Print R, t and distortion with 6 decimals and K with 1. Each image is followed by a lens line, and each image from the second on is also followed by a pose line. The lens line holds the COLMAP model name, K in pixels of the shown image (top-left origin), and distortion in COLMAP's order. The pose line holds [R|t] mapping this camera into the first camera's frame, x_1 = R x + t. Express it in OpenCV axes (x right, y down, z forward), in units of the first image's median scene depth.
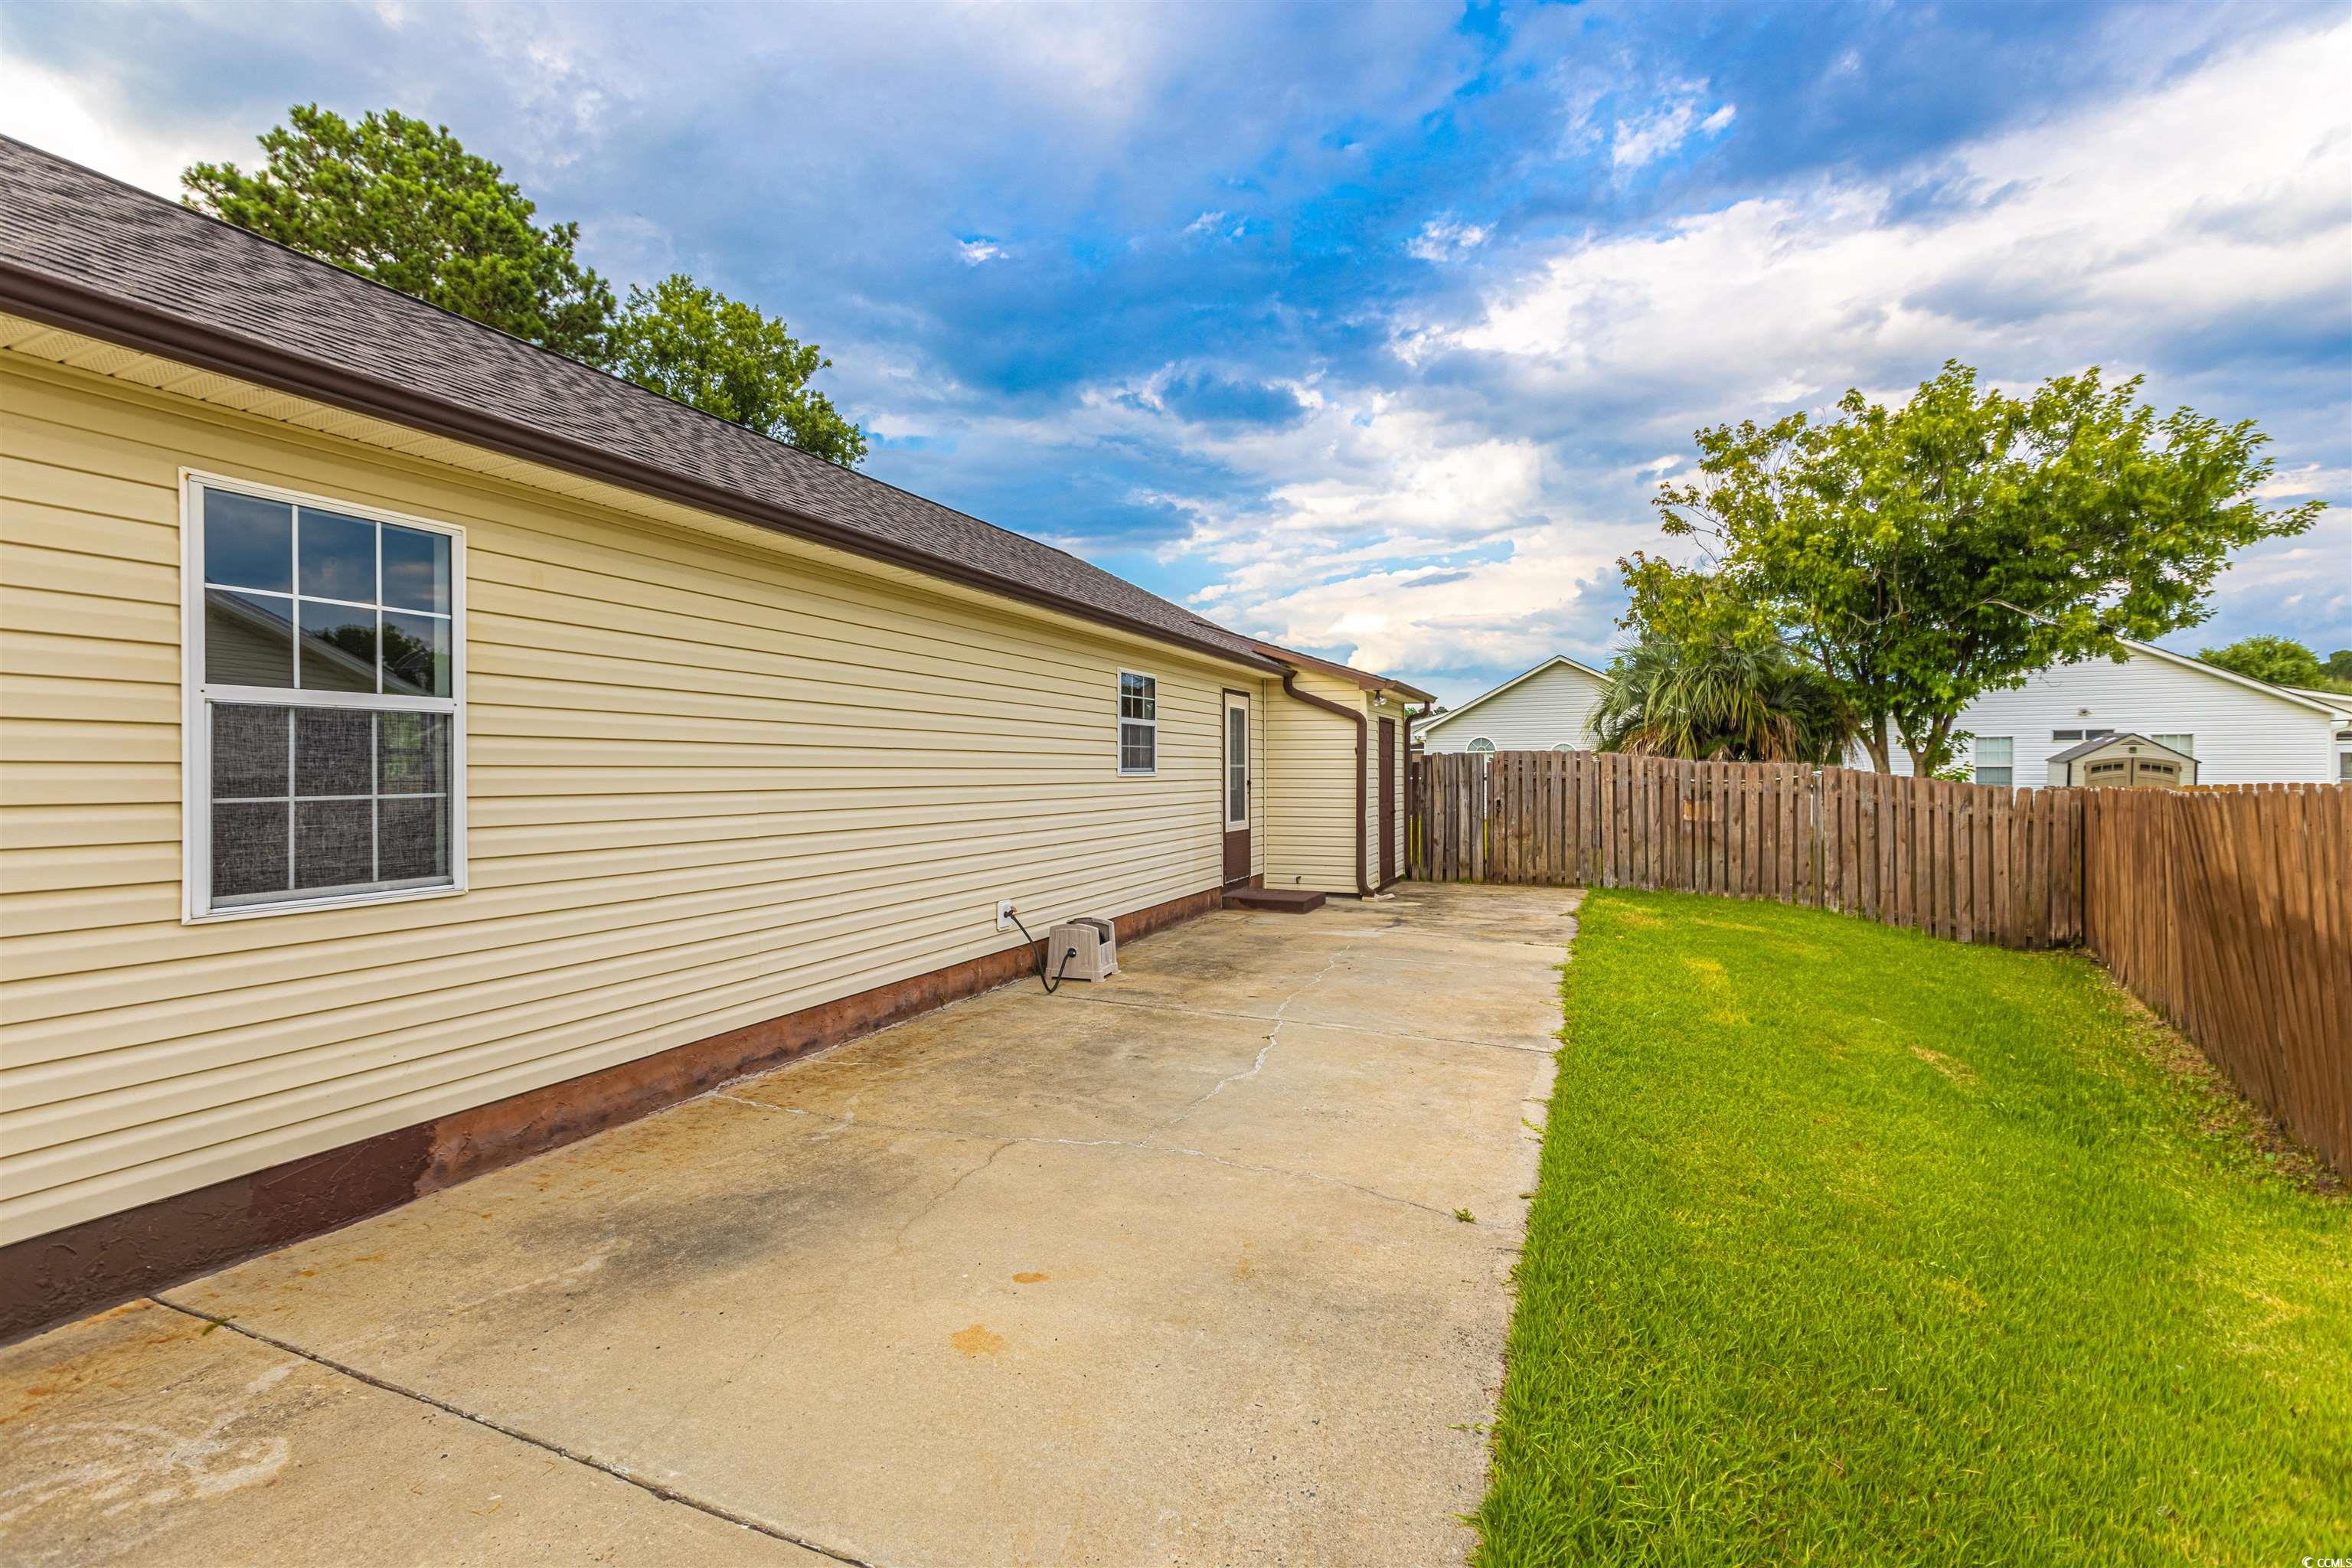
lens RADIAL K [[1040.9, 0, 1176.0], [0, 1040.9, 784.0], [0, 0, 1]] dist [-0.001551, -0.000148]
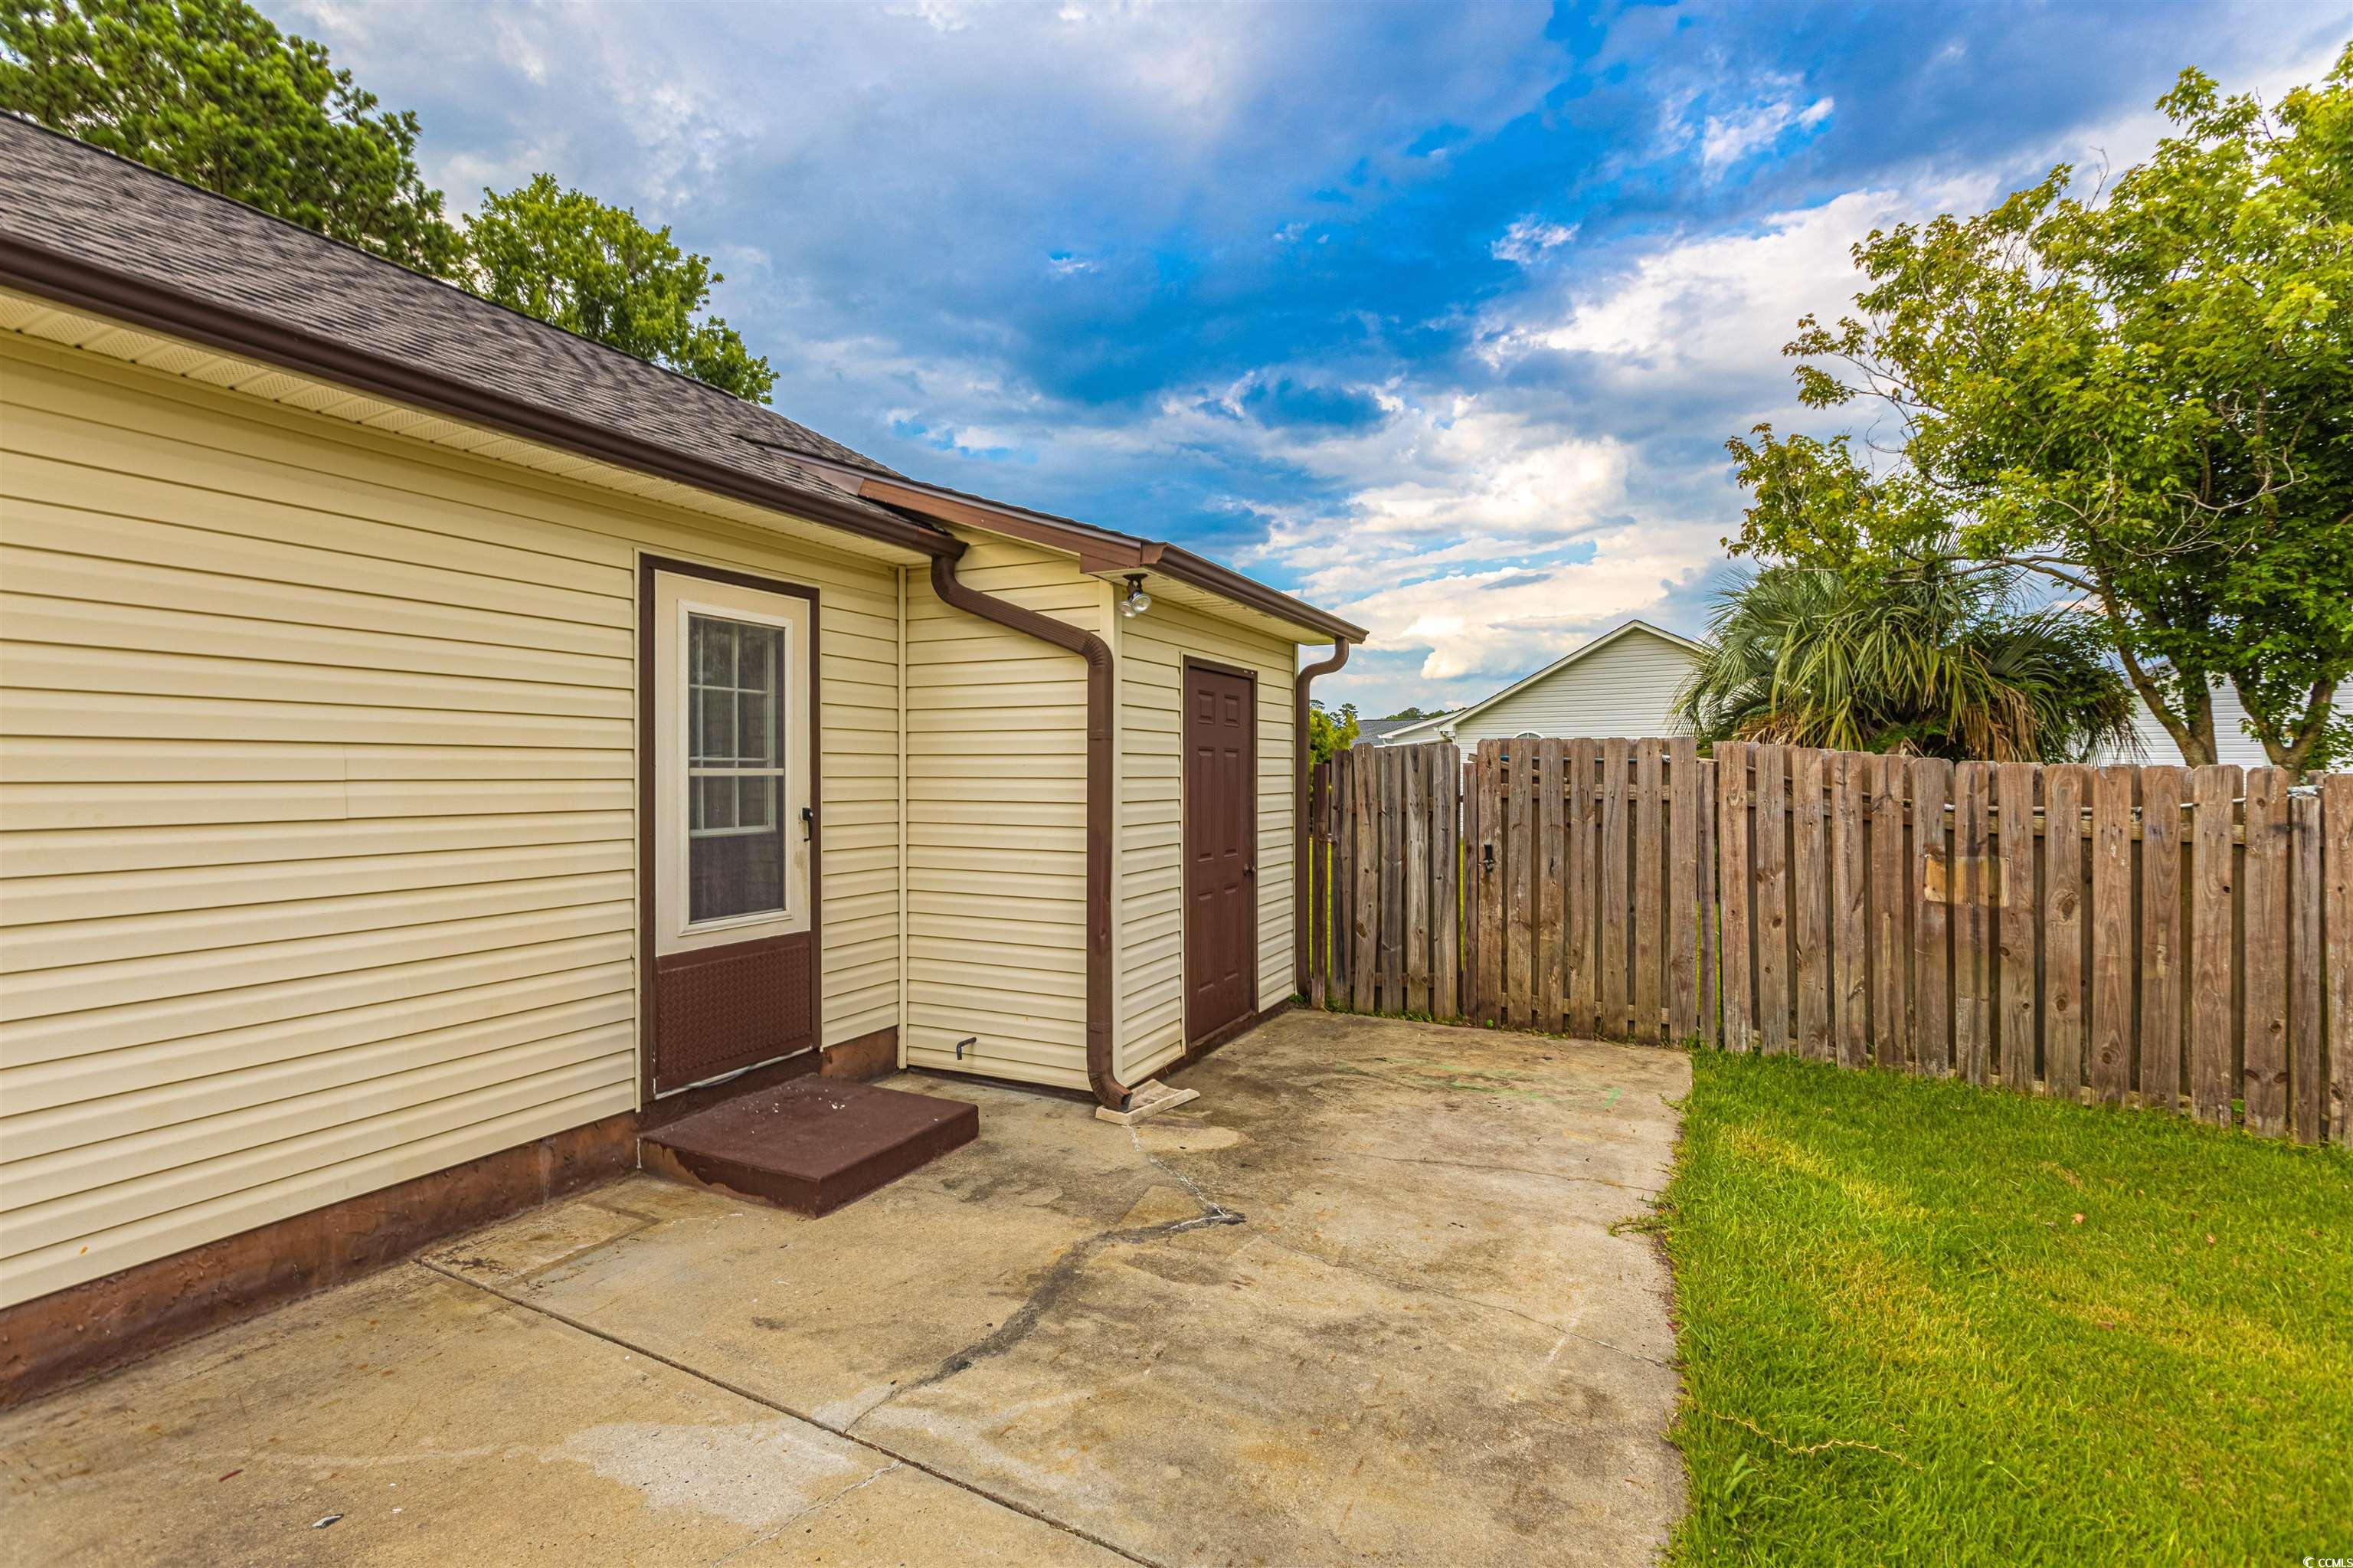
lens RADIAL K [[1061.5, 0, 1166.2], [0, 1061.5, 779.8], [0, 0, 1]] dist [0.000209, -0.000138]
pose [[0.997705, 0.001744, -0.067693, 0.199288], [-0.002251, 0.999970, -0.007419, -0.009931], [0.067678, 0.007555, 0.997679, 0.519836]]
